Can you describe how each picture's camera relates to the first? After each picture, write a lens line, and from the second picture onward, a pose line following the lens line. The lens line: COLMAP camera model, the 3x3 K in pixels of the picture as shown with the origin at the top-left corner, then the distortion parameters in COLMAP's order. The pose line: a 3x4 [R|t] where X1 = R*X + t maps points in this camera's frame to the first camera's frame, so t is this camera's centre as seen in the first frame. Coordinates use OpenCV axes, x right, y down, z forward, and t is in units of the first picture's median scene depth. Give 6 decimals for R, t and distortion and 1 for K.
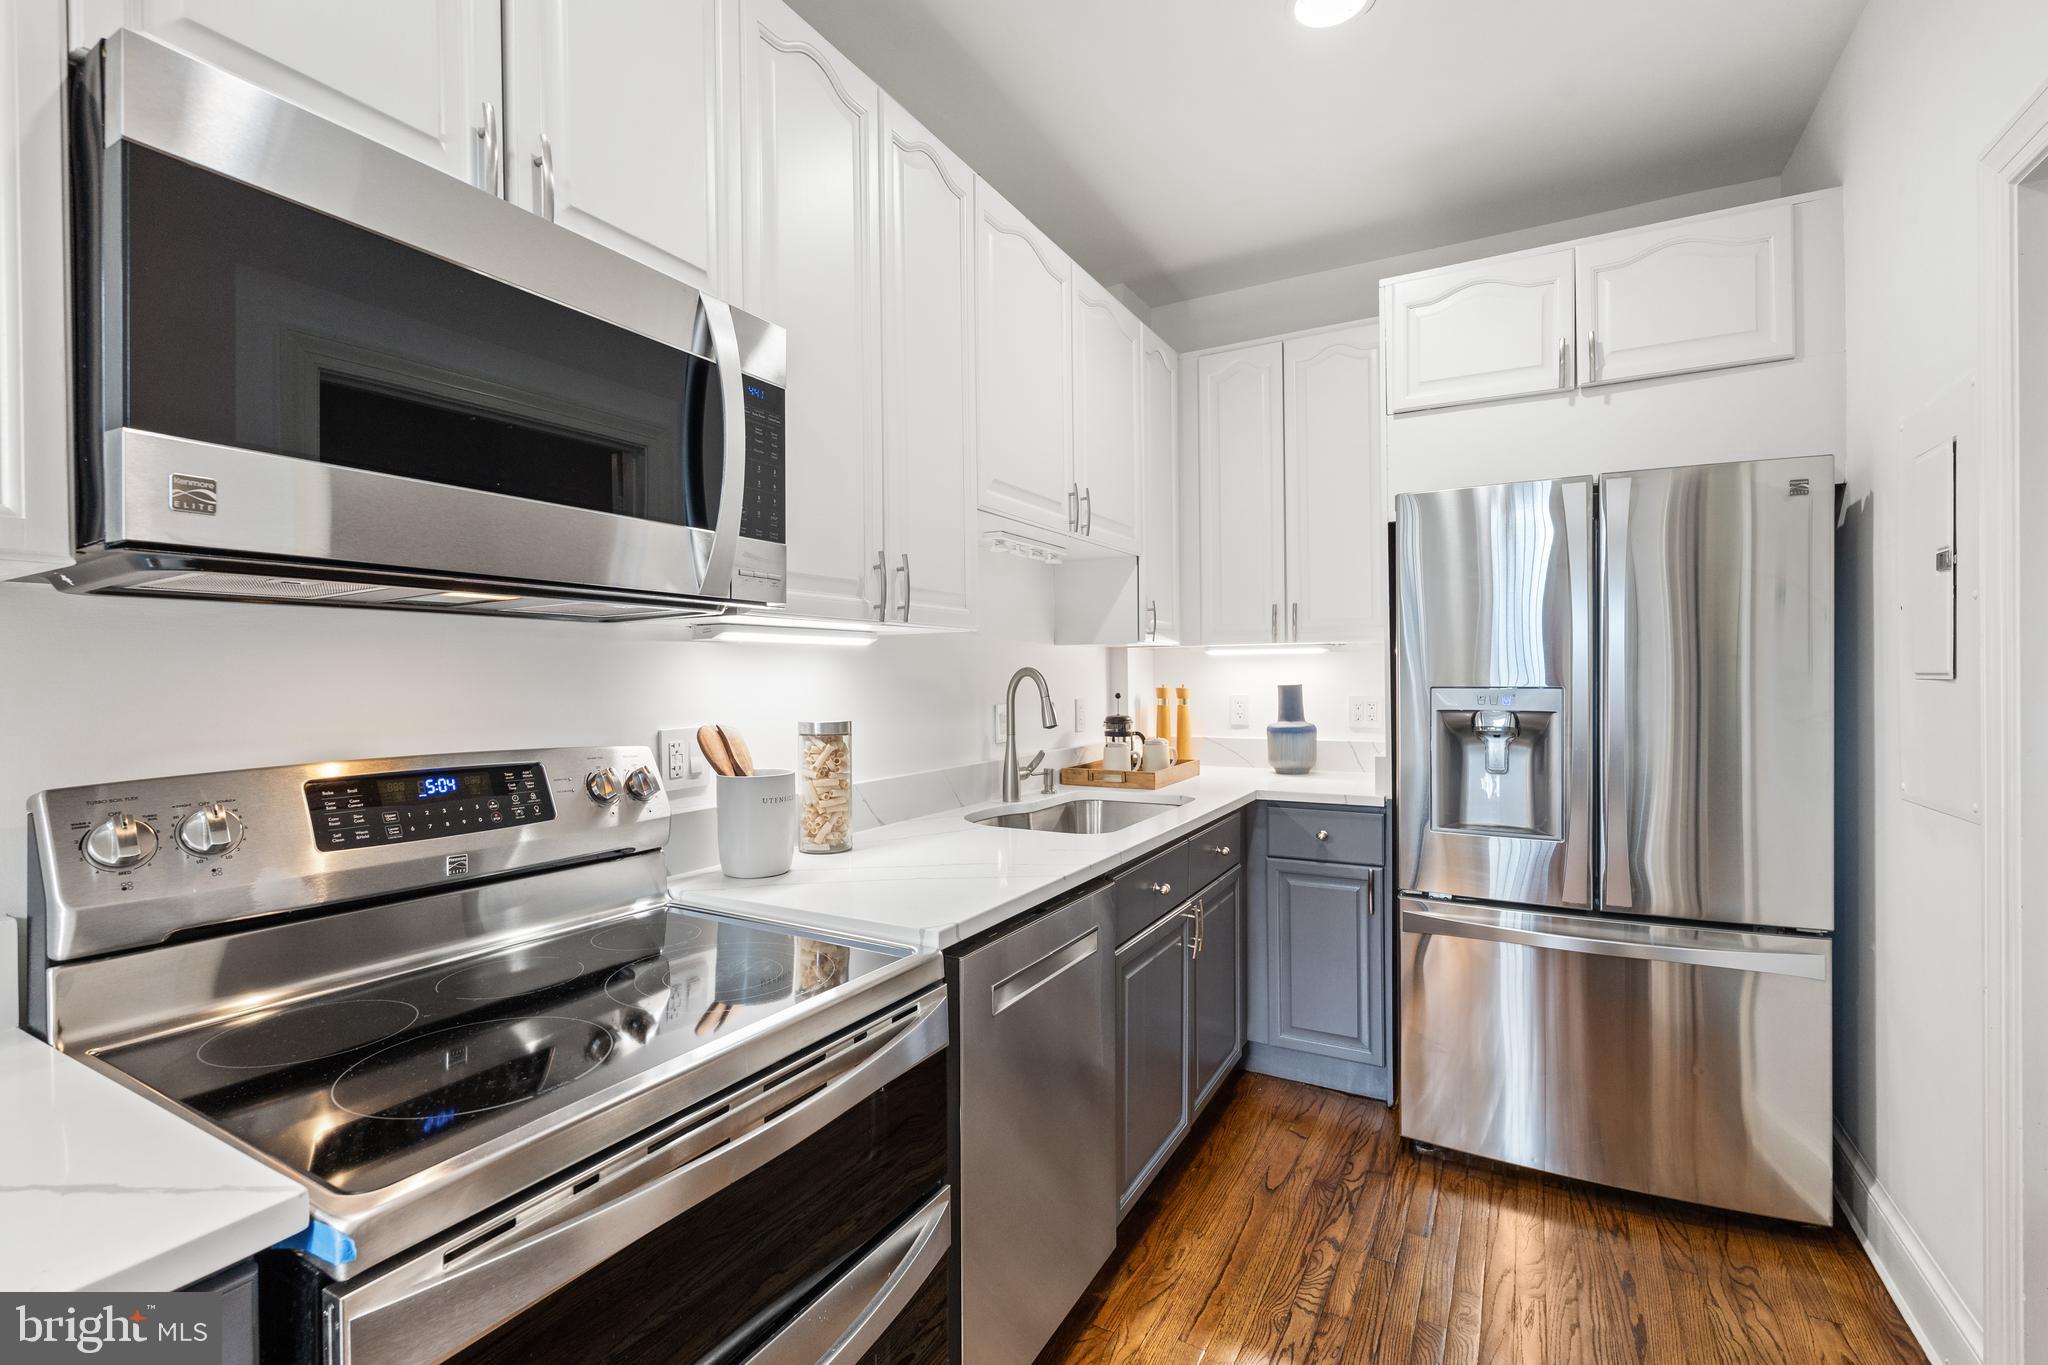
lens RADIAL K [[915.8, 0, 1017.6], [0, 915.8, 687.2], [0, 0, 1]] dist [-0.001968, 0.000061]
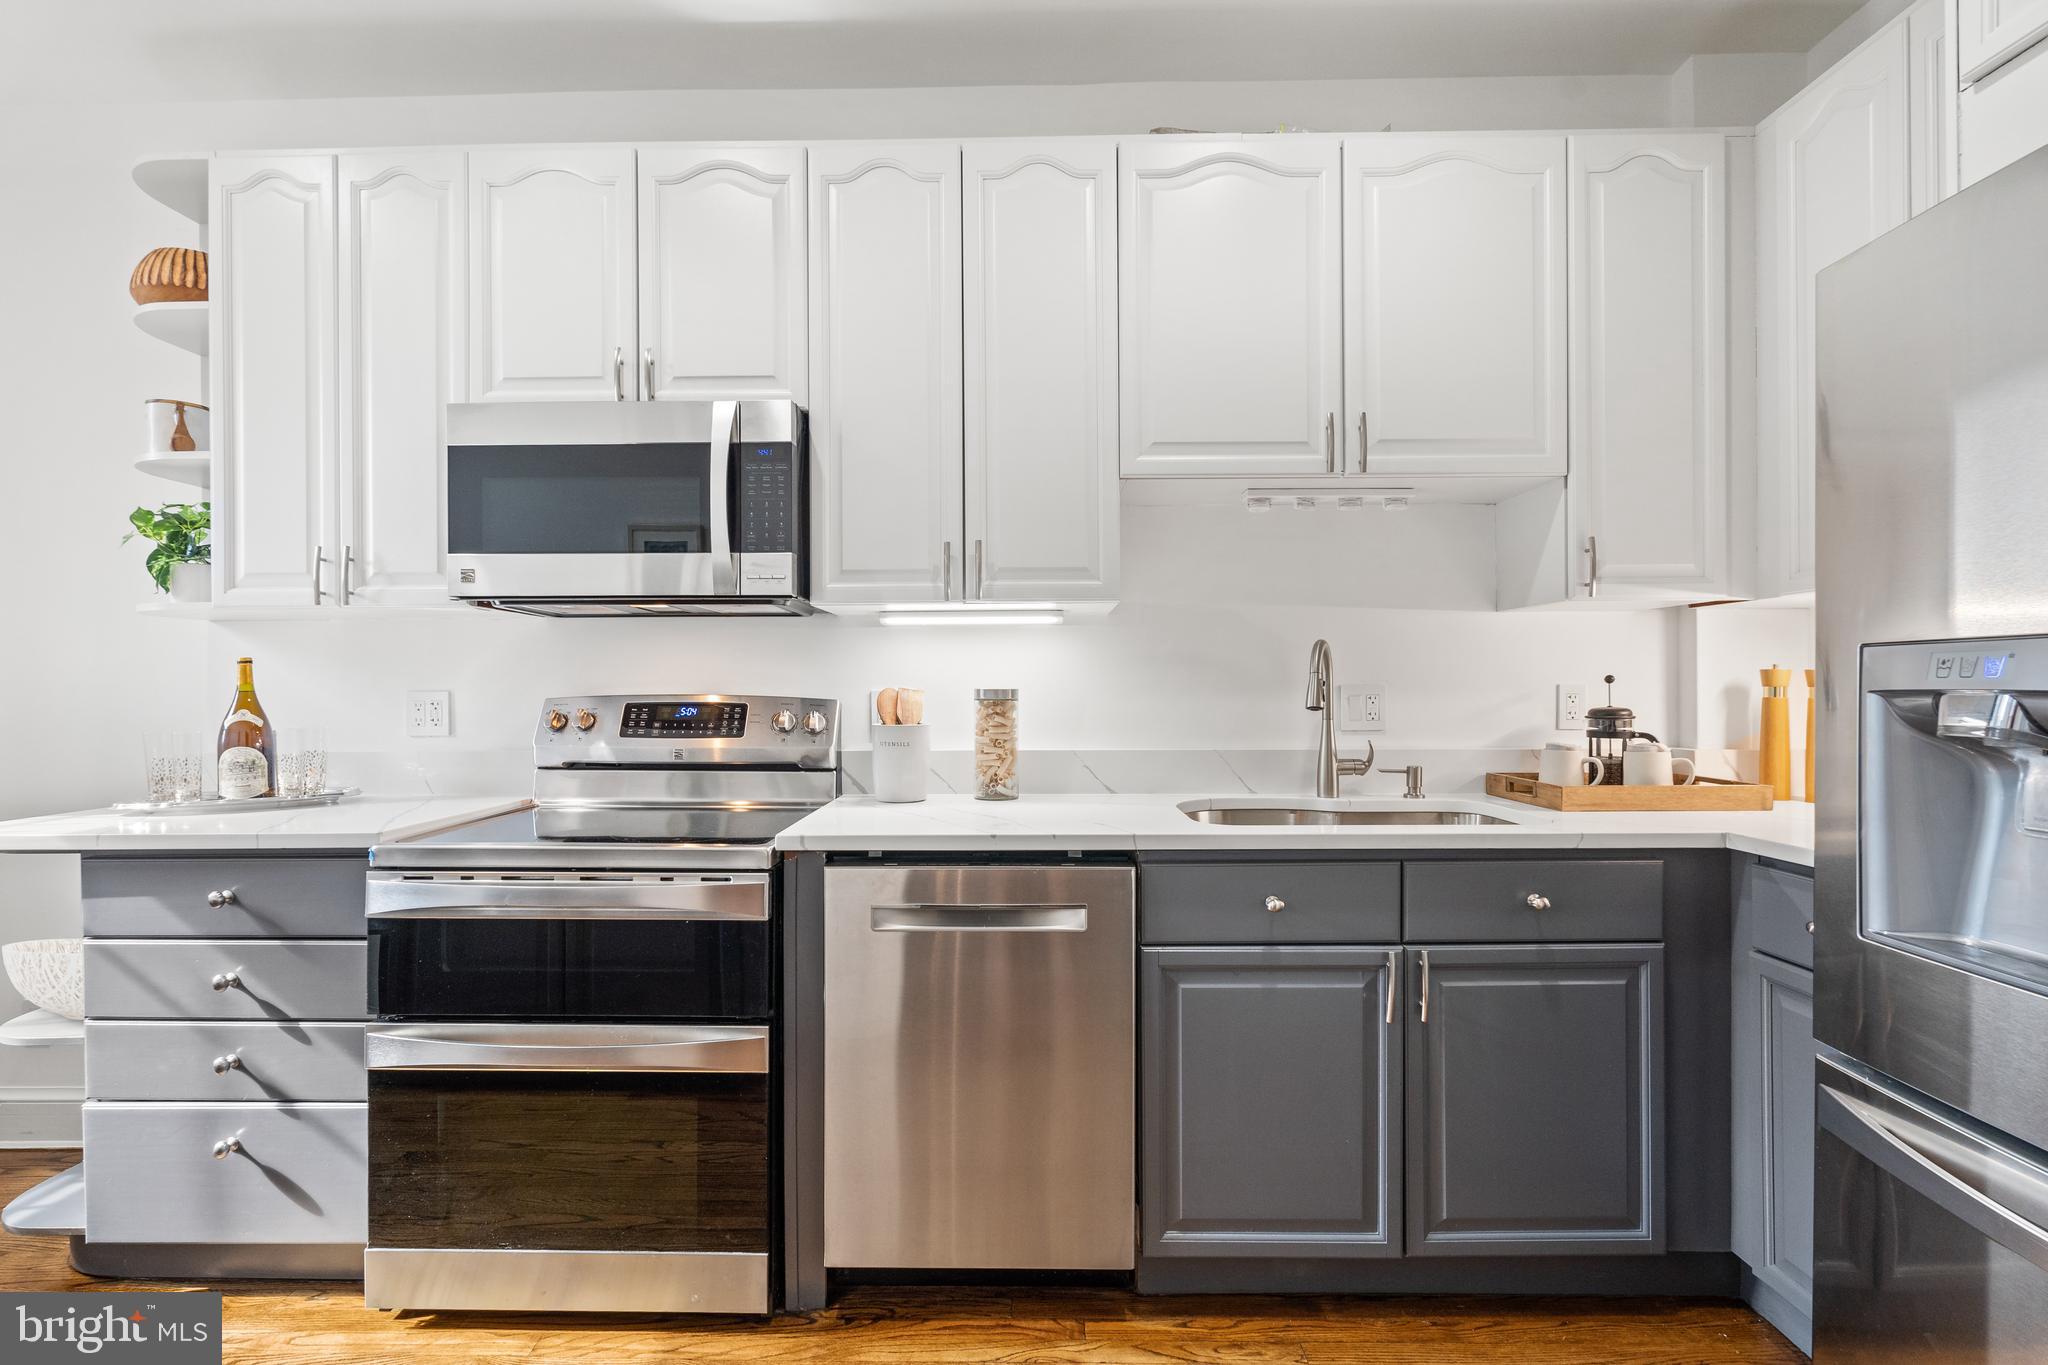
lens RADIAL K [[915.8, 0, 1017.6], [0, 915.8, 687.2], [0, 0, 1]] dist [-0.001968, 0.000061]
pose [[0.480749, 0.004684, -0.876846, 0.662776], [-0.009479, 0.999955, 0.000144, 0.027001], [0.876807, 0.008242, 0.480771, 0.358779]]
